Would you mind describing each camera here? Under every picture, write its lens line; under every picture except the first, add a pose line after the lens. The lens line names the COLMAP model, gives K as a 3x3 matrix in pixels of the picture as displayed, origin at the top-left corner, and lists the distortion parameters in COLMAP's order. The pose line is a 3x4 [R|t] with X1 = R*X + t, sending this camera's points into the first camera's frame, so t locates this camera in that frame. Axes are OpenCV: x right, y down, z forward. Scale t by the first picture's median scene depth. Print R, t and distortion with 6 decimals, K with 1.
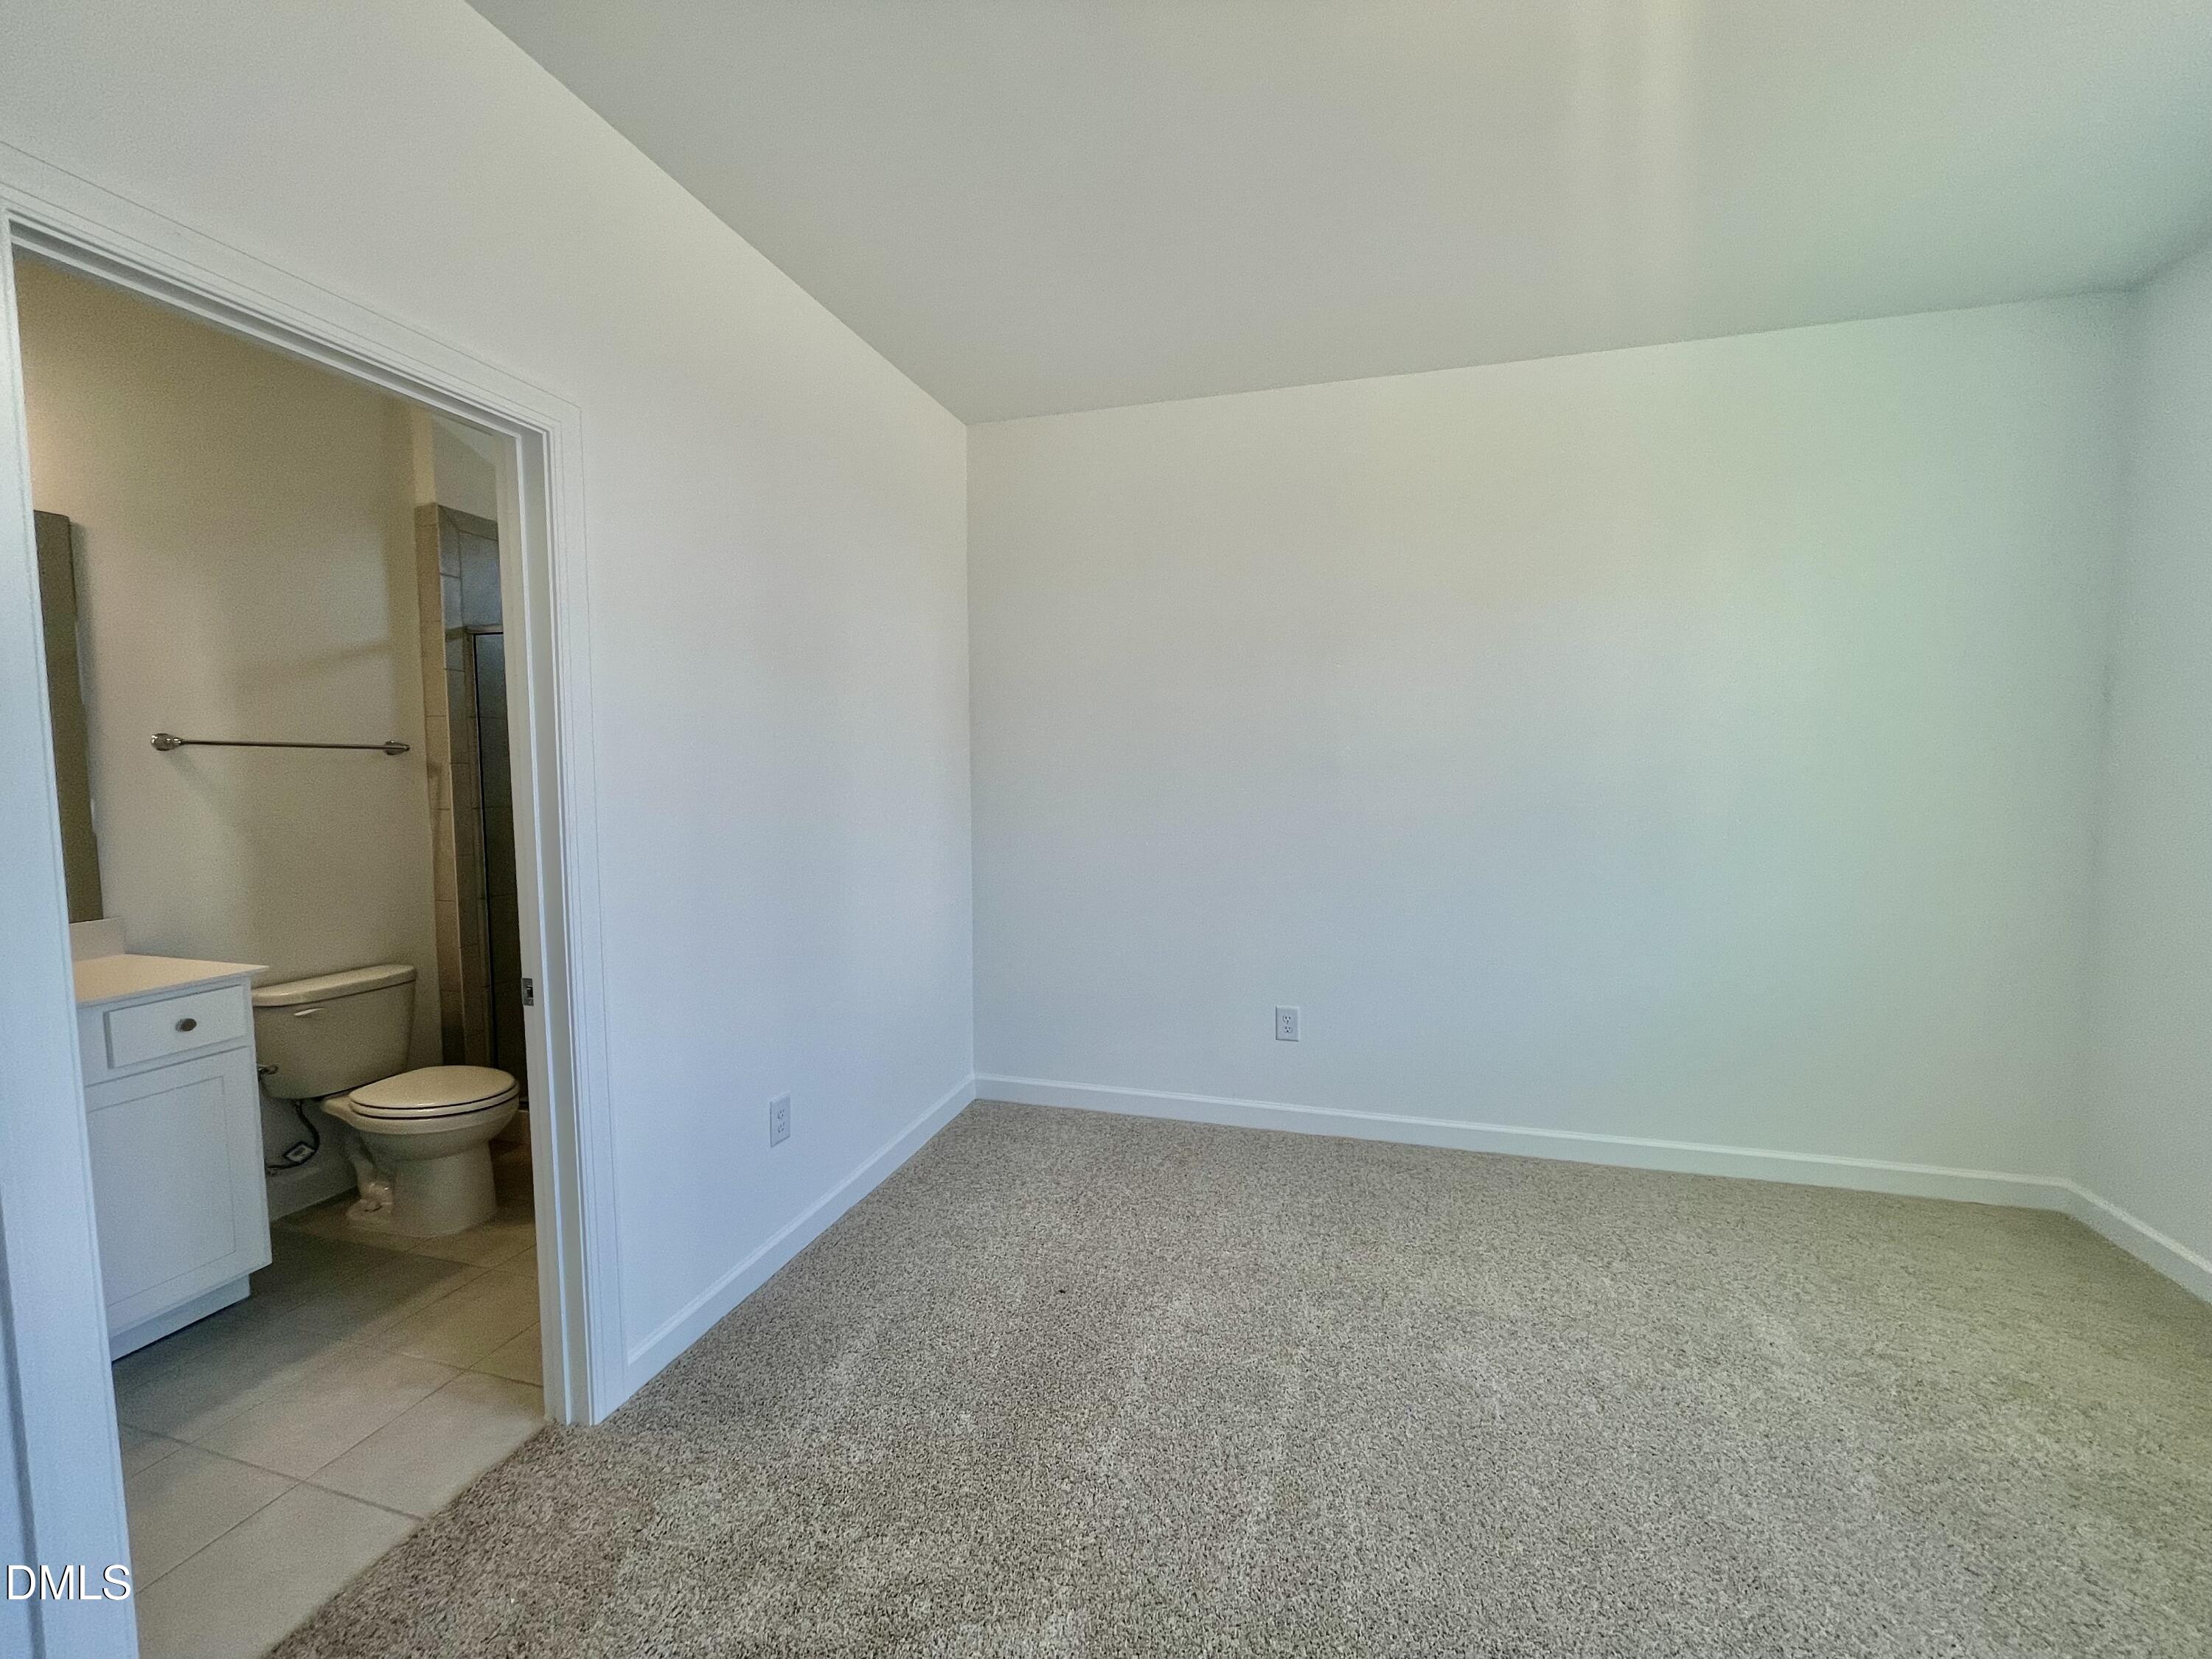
lens RADIAL K [[881.7, 0, 1111.3], [0, 881.7, 821.8], [0, 0, 1]] dist [0.002244, 0.000213]
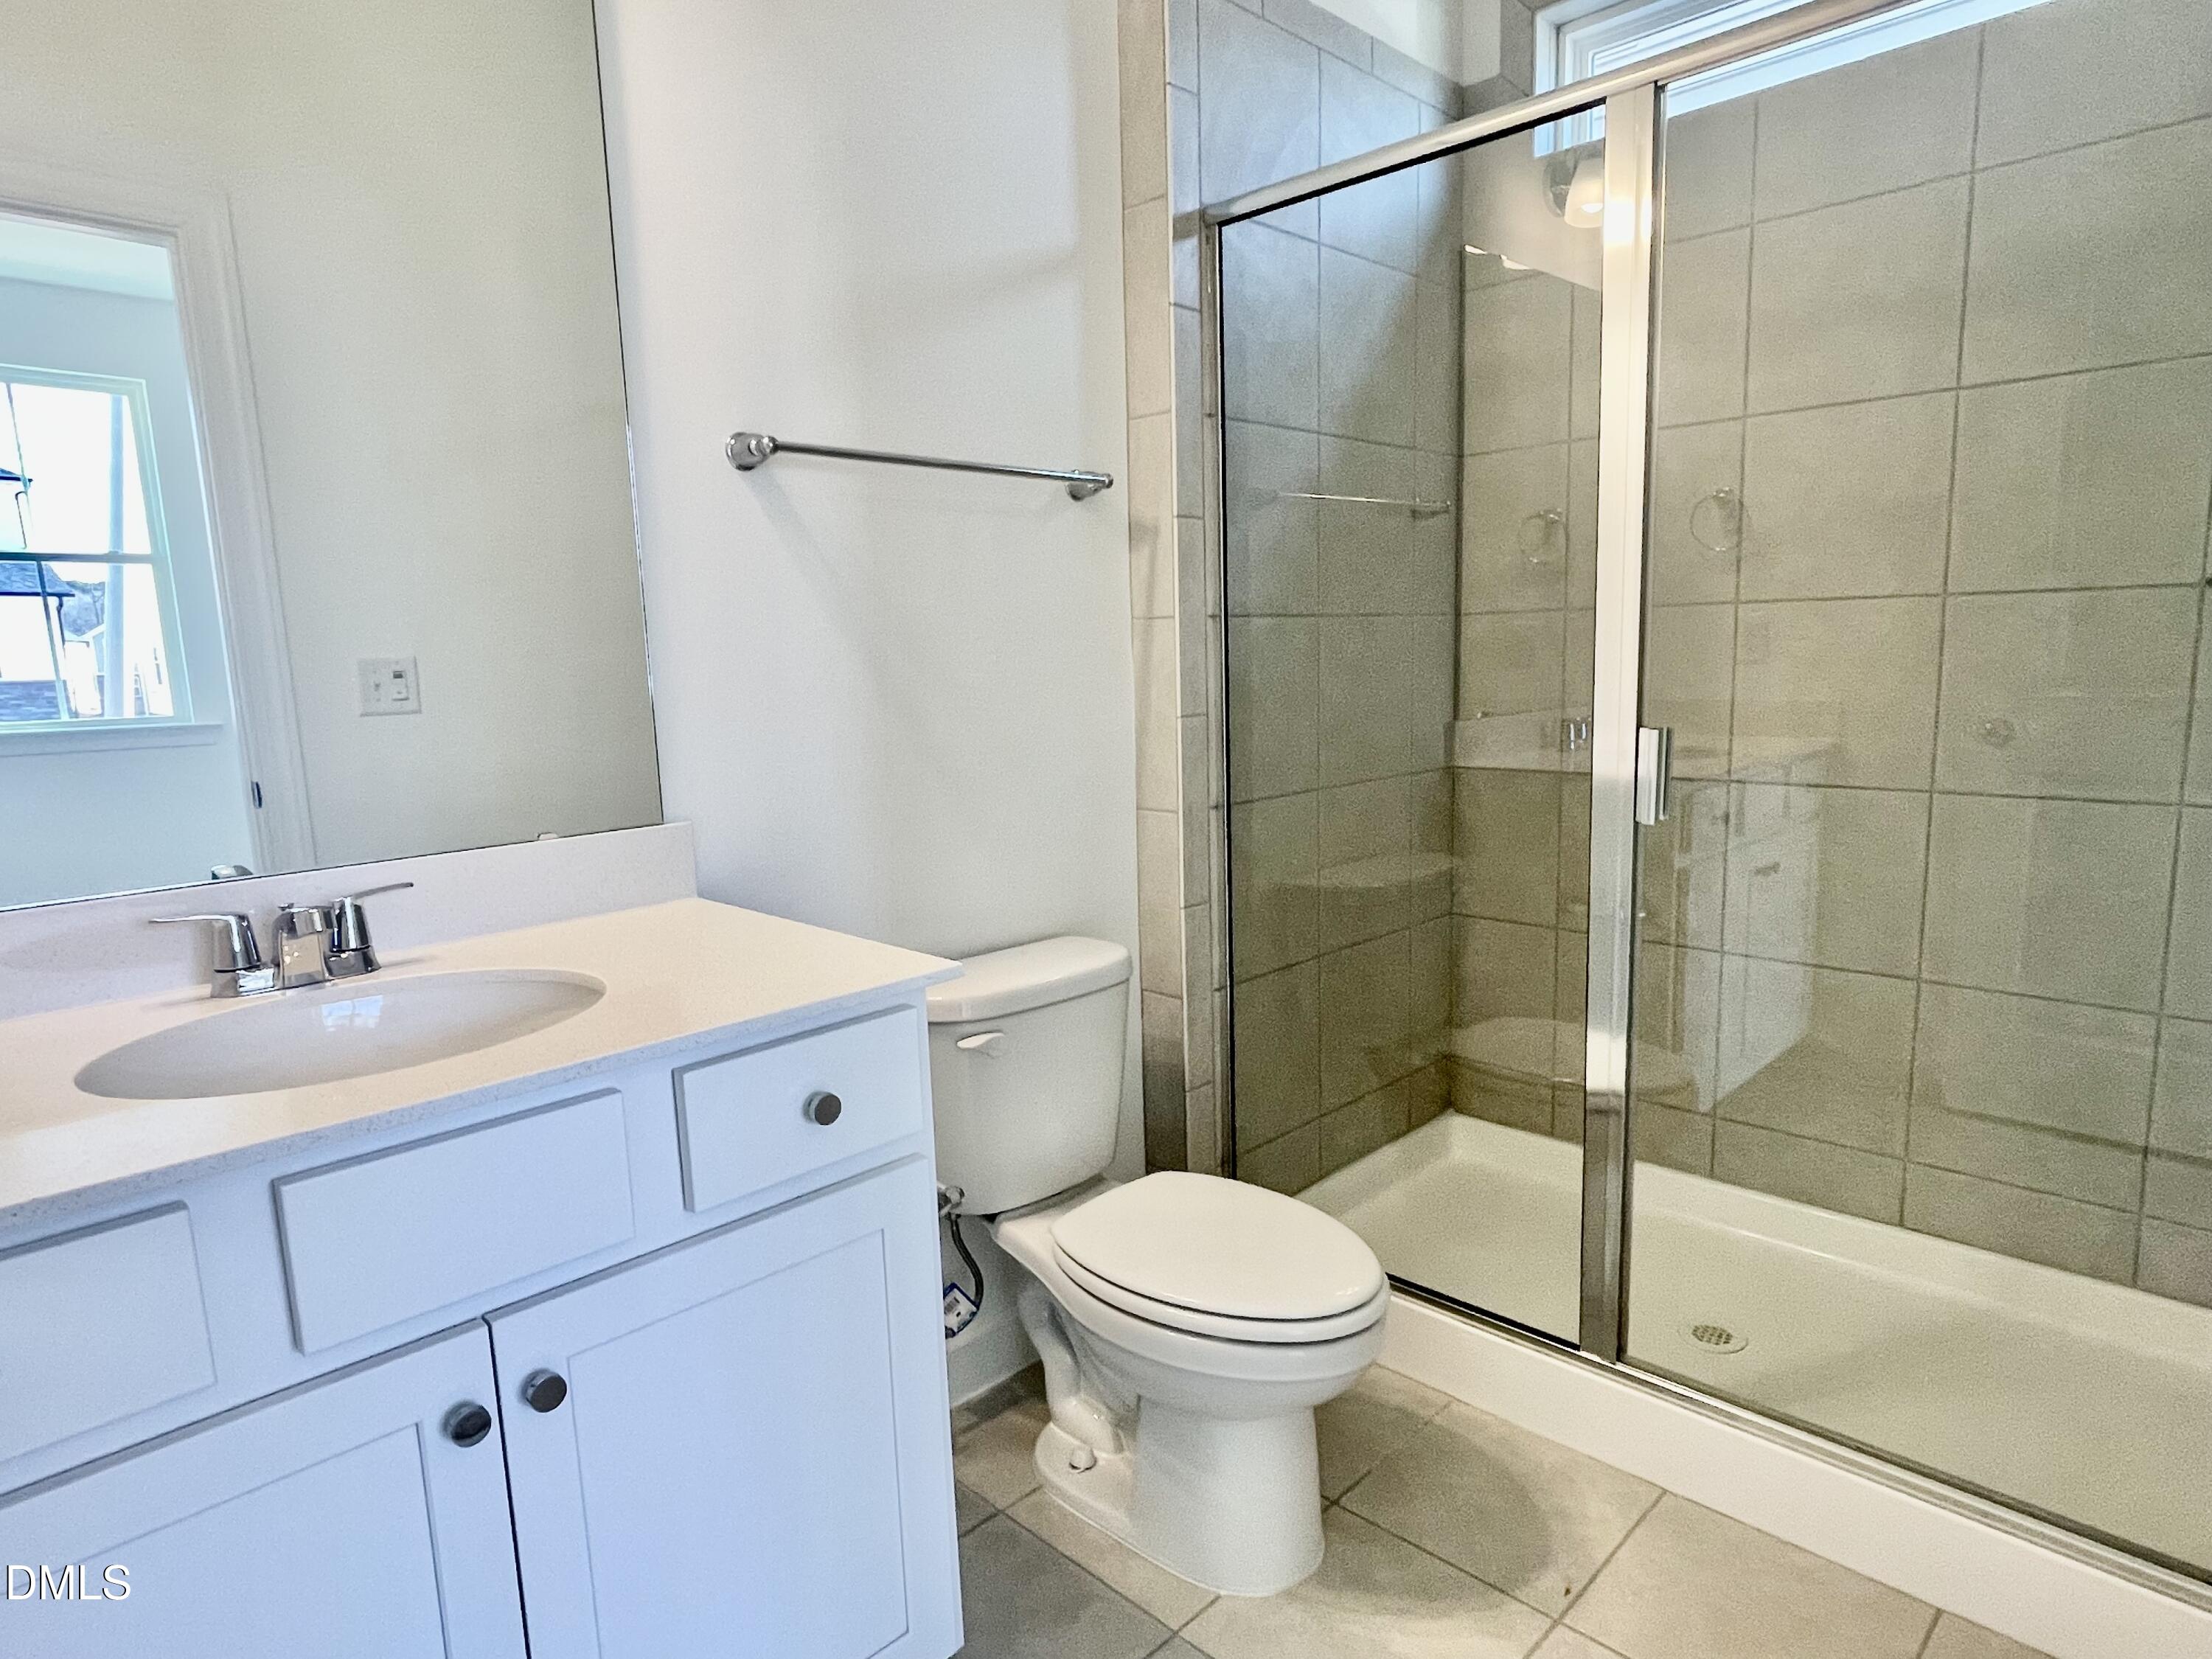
lens RADIAL K [[1302.0, 0, 1106.0], [0, 1302.0, 829.5], [0, 0, 1]] dist [-0.007186, -0.003349]
pose [[0.865903, 0.048193, -0.497885, -0.490325], [-0.005197, 0.996161, 0.087384, 0.043853], [0.500185, -0.073078, 0.862829, 0.430593]]
